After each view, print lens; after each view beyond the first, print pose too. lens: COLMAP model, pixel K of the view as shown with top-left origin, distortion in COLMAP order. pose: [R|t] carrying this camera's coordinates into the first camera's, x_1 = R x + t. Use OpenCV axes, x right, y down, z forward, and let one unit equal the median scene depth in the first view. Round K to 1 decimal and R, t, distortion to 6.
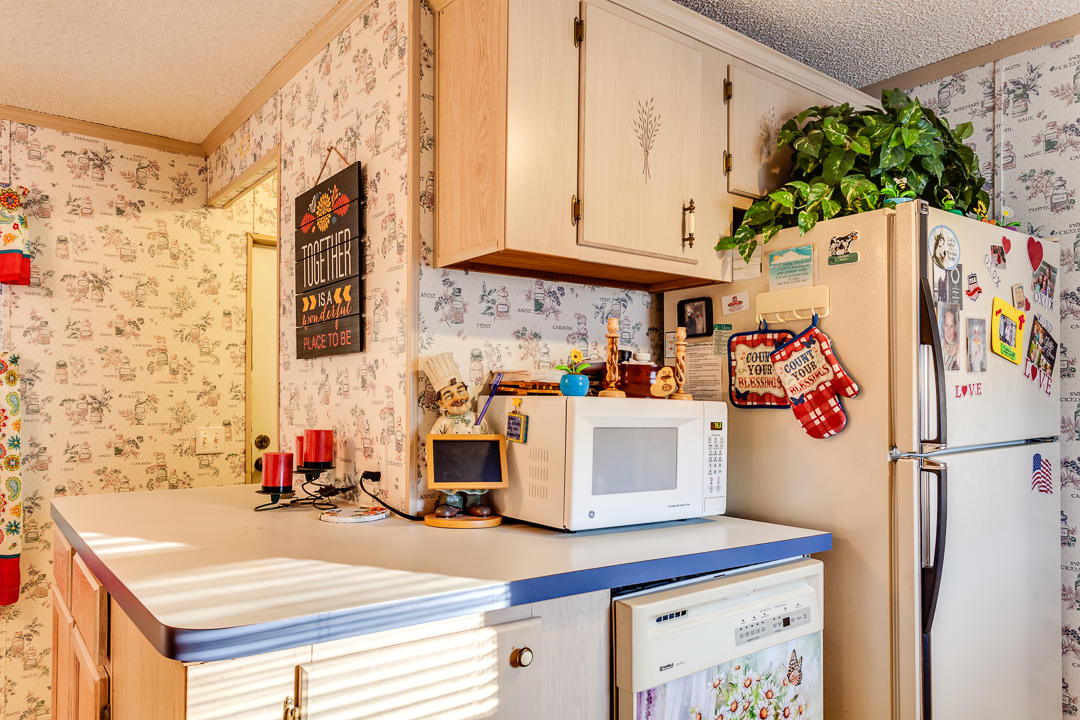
lens RADIAL K [[743.7, 0, 540.3], [0, 743.7, 382.9], [0, 0, 1]] dist [0.000136, -0.000178]
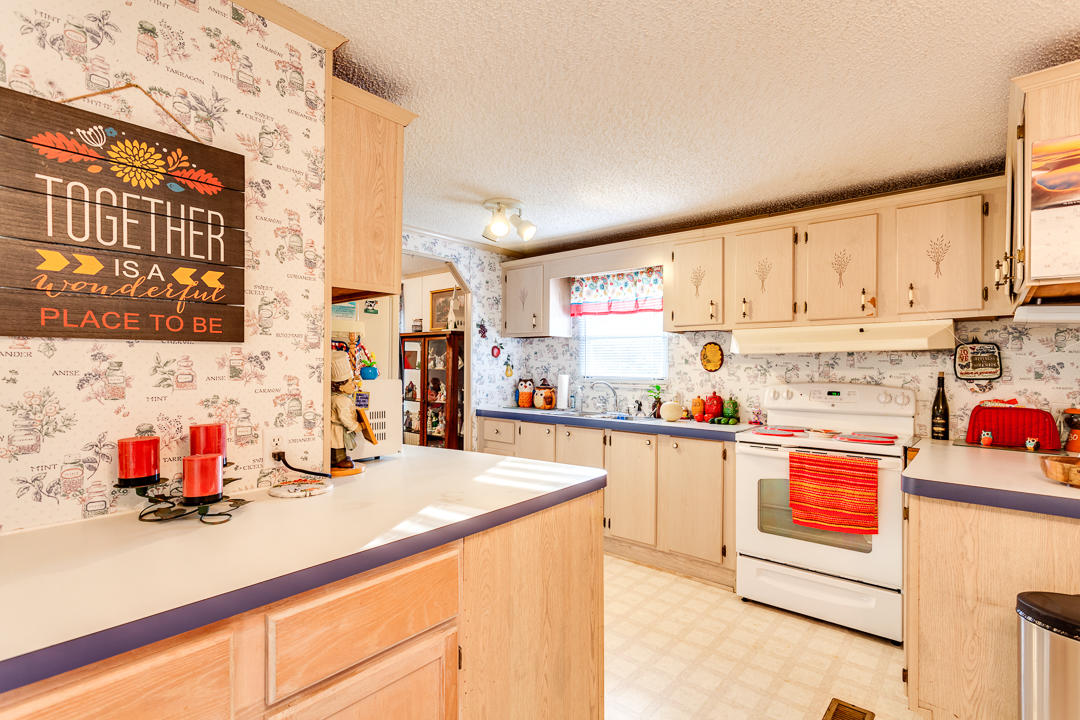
lens RADIAL K [[521.1, 0, 540.0], [0, 521.1, 360.0], [0, 0, 1]] dist [0.003278, 0.001097]
pose [[-0.215291, 0.007000, 0.976525, -1.002460], [-0.016244, 0.999810, -0.010748, -0.016159], [-0.976415, -0.018176, -0.215136, 0.731811]]
